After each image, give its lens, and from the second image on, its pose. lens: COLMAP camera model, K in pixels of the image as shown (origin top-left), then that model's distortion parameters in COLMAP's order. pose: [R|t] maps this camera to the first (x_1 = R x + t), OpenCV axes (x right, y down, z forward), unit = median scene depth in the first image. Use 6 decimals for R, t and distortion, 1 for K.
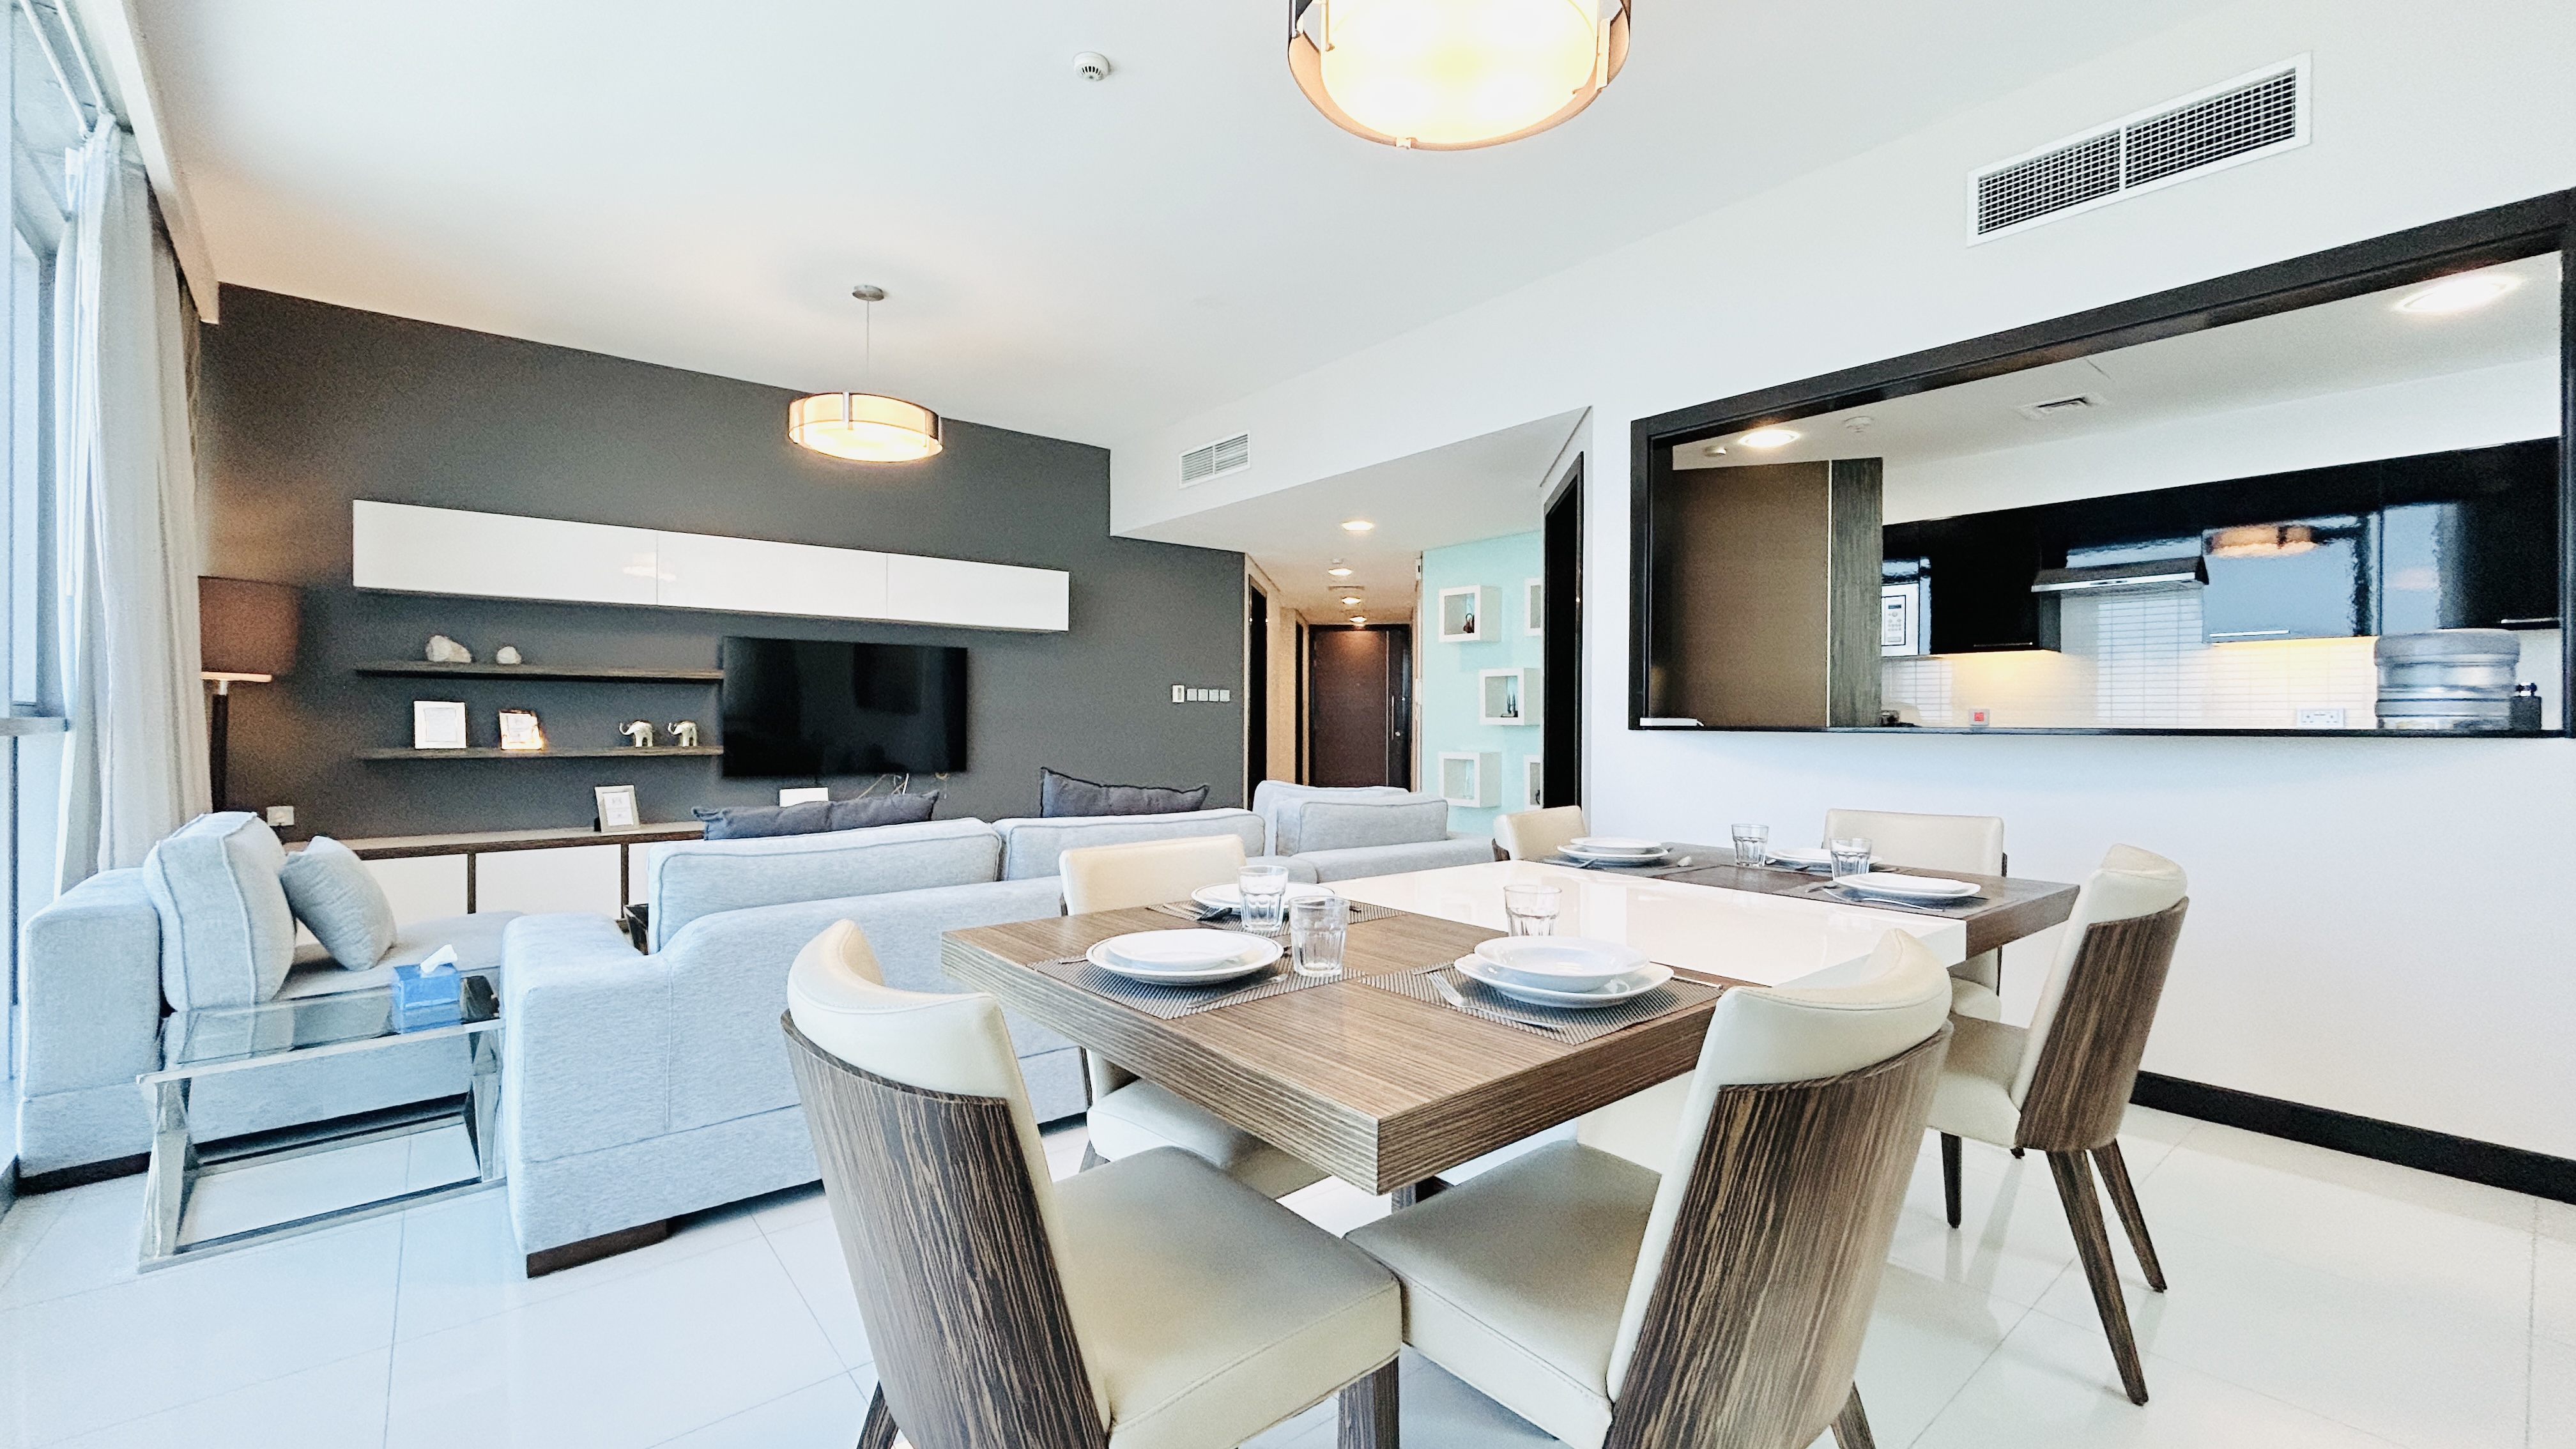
lens RADIAL K [[1040.2, 0, 1279.1], [0, 1040.2, 723.7], [0, 0, 1]] dist [-0.000979, -0.000559]
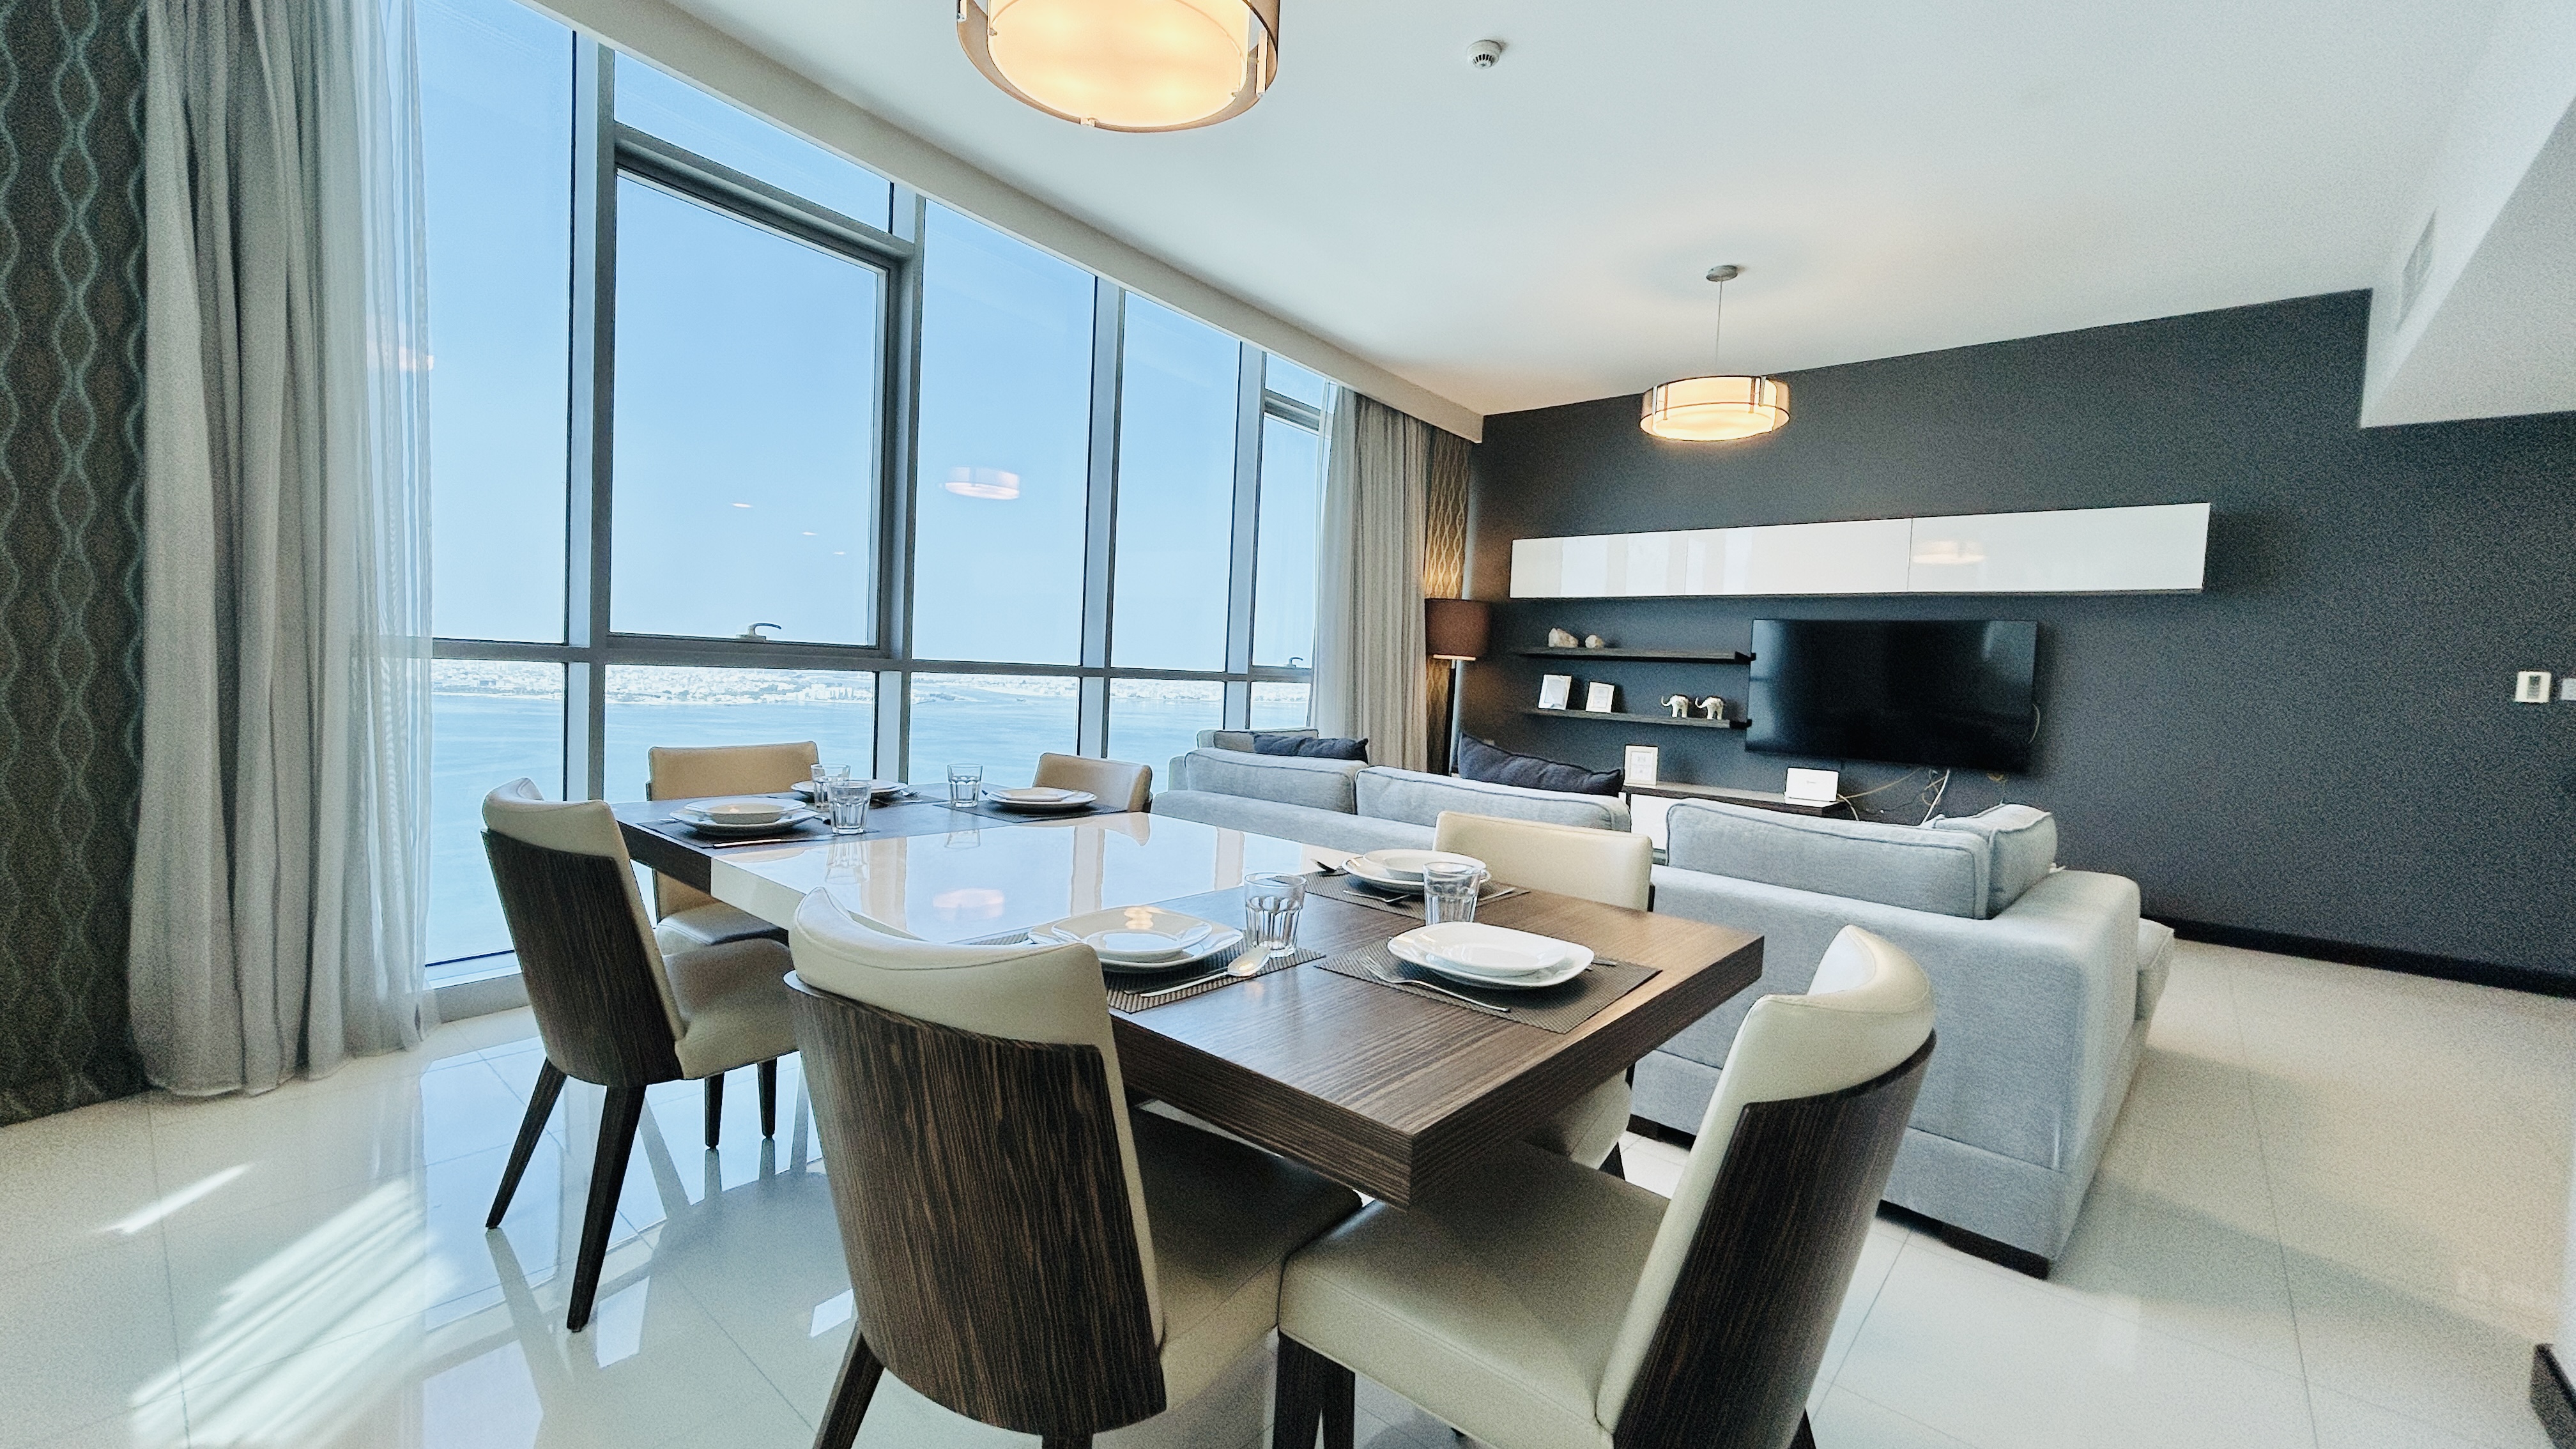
lens RADIAL K [[1040.2, 0, 1279.1], [0, 1040.2, 723.7], [0, 0, 1]] dist [-0.000979, -0.000559]
pose [[0.173107, 0.052186, -0.983520, 0.516054], [-0.052092, 0.997683, 0.043769, 0.002070], [0.983524, 0.043657, 0.175424, 0.391303]]
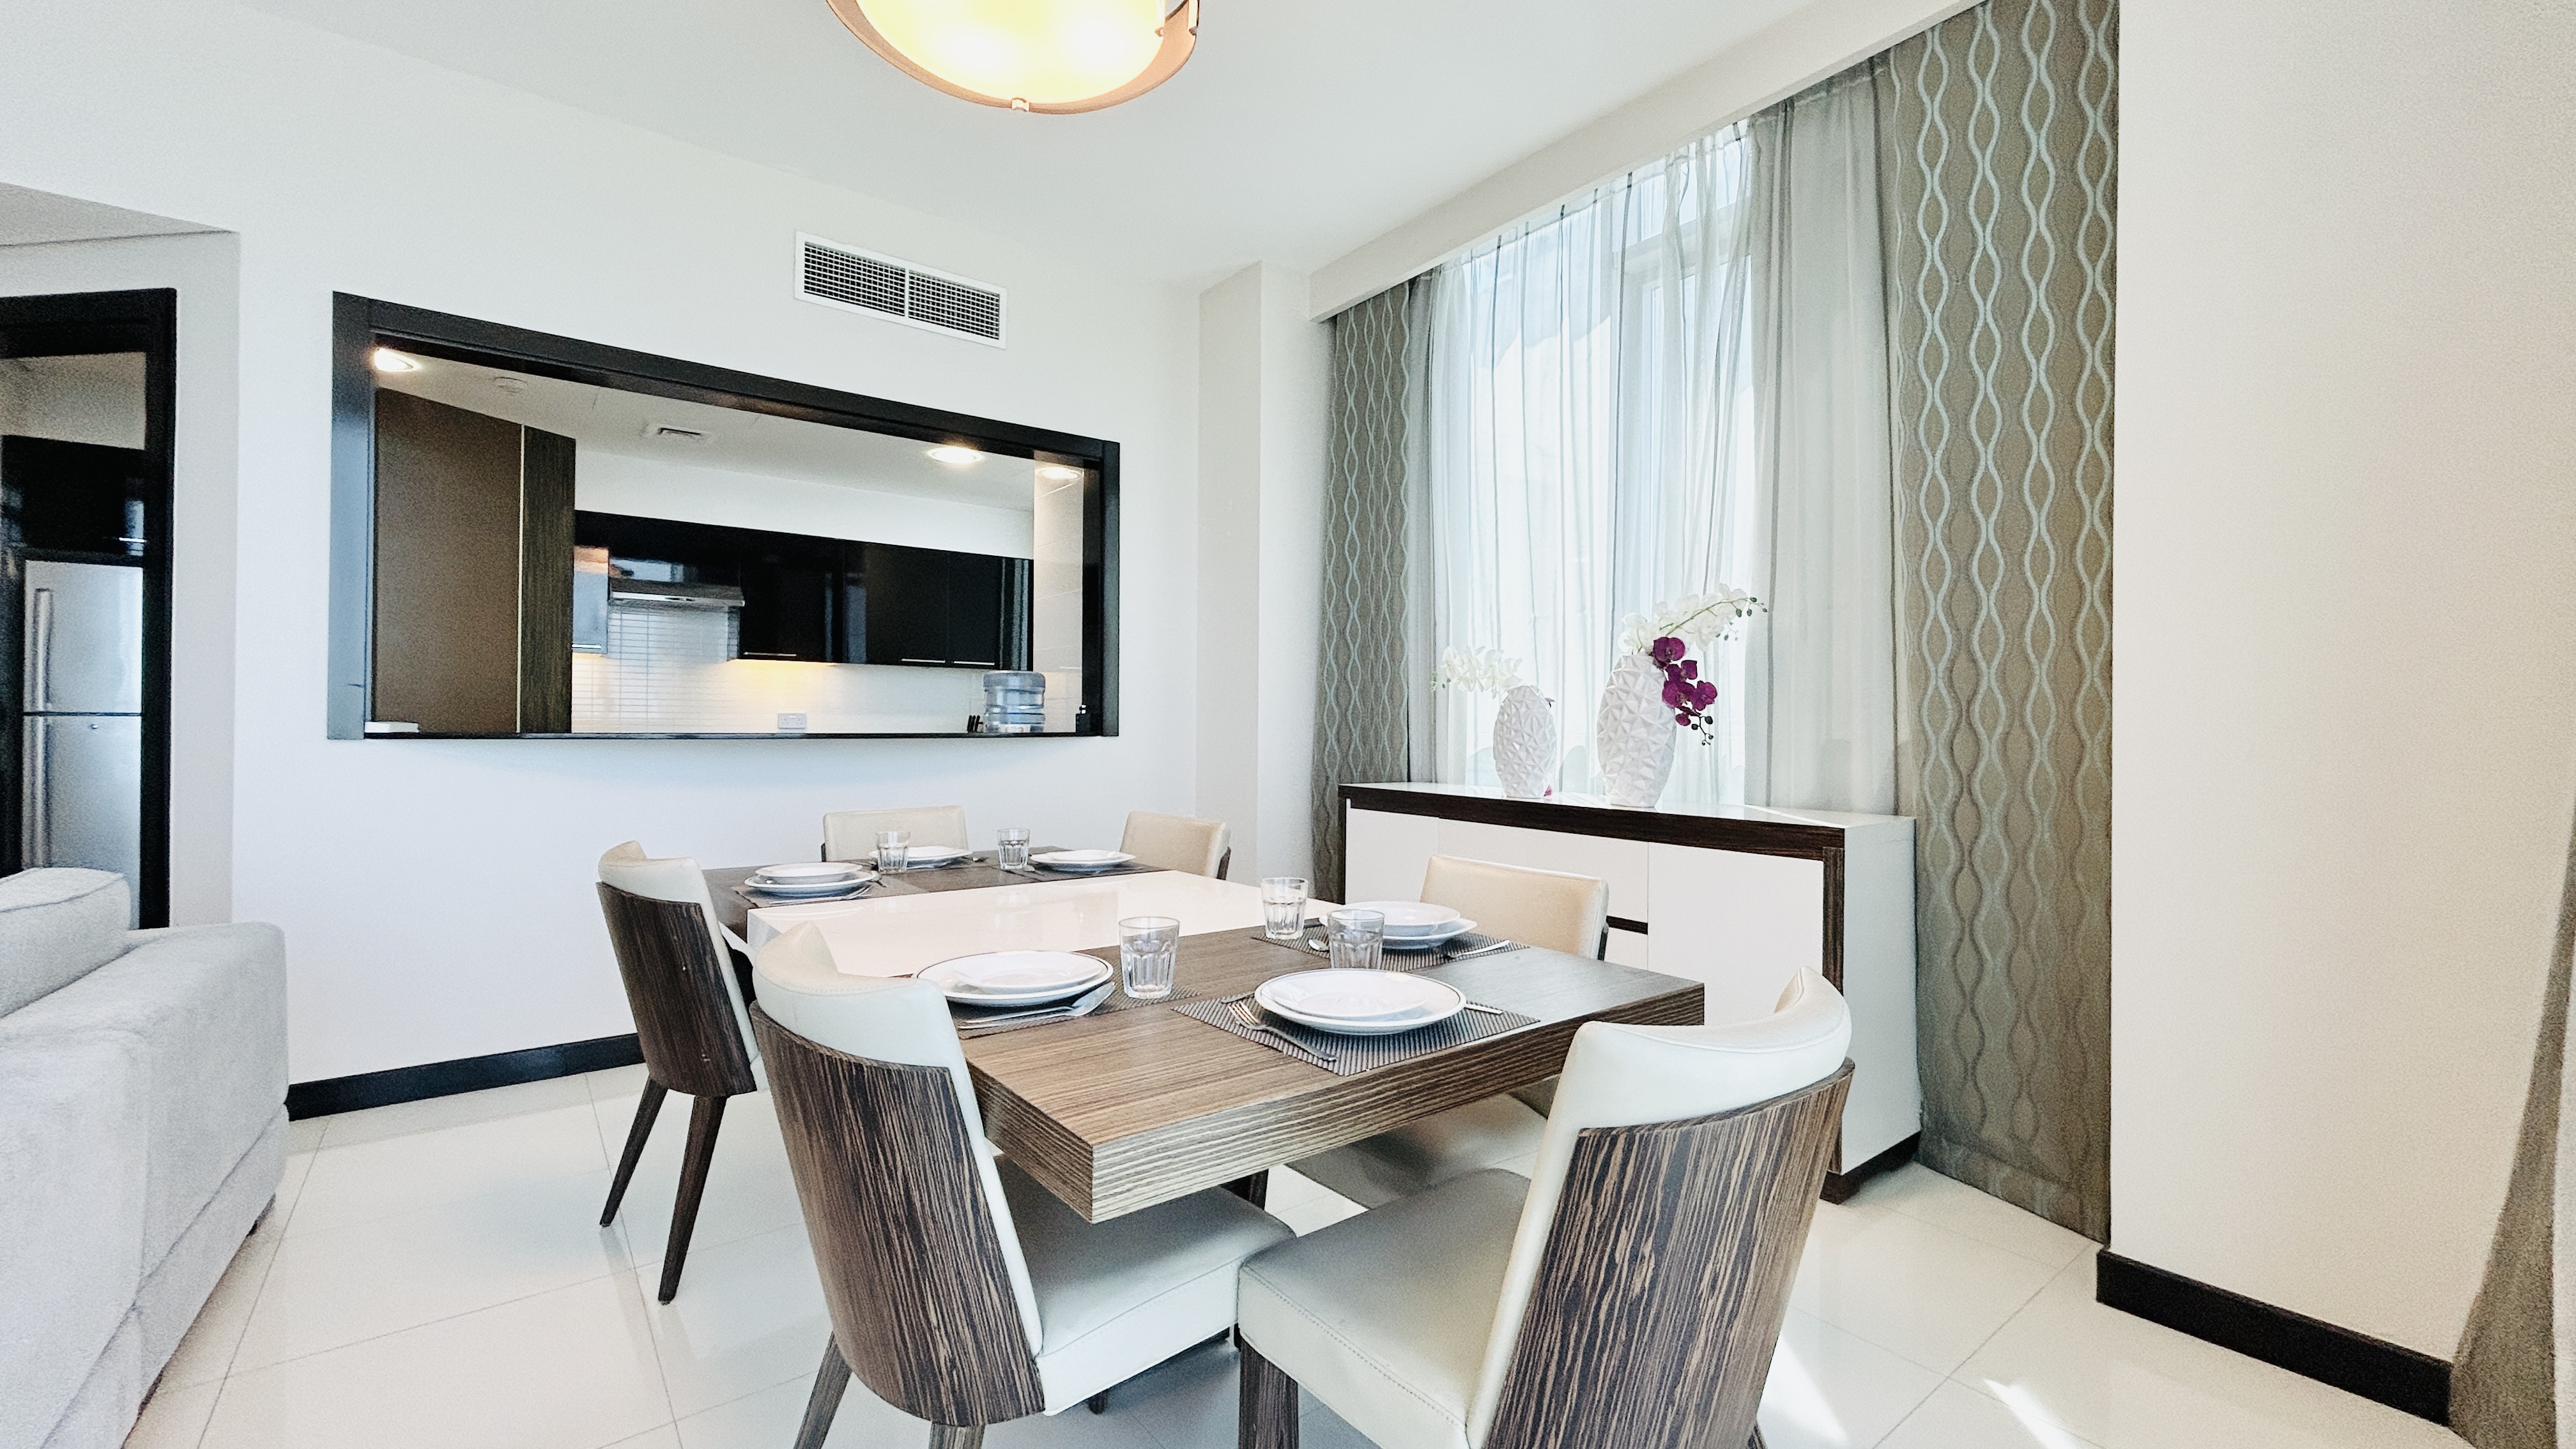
lens RADIAL K [[1040.2, 0, 1279.1], [0, 1040.2, 723.7], [0, 0, 1]] dist [-0.000979, -0.000559]
pose [[0.006163, -0.001754, 0.999979, -0.276646], [0.001208, 0.999998, 0.001747, -0.004347], [-0.999980, 0.001197, 0.006165, 0.302530]]
